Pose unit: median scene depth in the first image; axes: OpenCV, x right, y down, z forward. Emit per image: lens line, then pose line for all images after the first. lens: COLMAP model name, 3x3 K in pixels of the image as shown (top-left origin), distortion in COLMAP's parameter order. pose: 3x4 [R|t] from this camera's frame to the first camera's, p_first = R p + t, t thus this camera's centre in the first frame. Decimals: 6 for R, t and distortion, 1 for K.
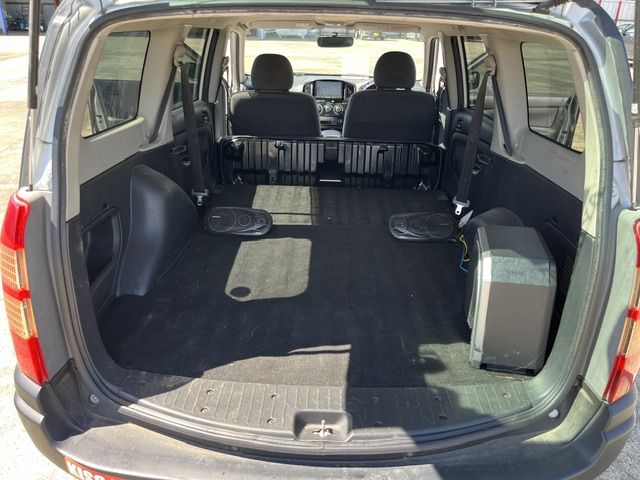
lens RADIAL K [[480.4, 0, 323.1], [0, 480.4, 234.6], [0, 0, 1]] dist [0.054433, -0.083769]
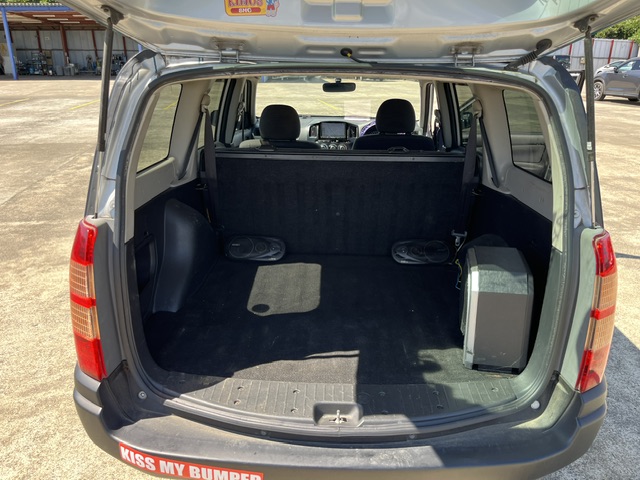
lens RADIAL K [[480.4, 0, 322.4], [0, 480.4, 244.6], [0, 0, 1]] dist [0.054433, -0.083769]
pose [[0.999939, -0.009813, -0.004983, -0.026863], [0.009521, 0.998413, -0.055507, 0.044691], [0.005520, 0.055456, 0.998446, -0.187786]]
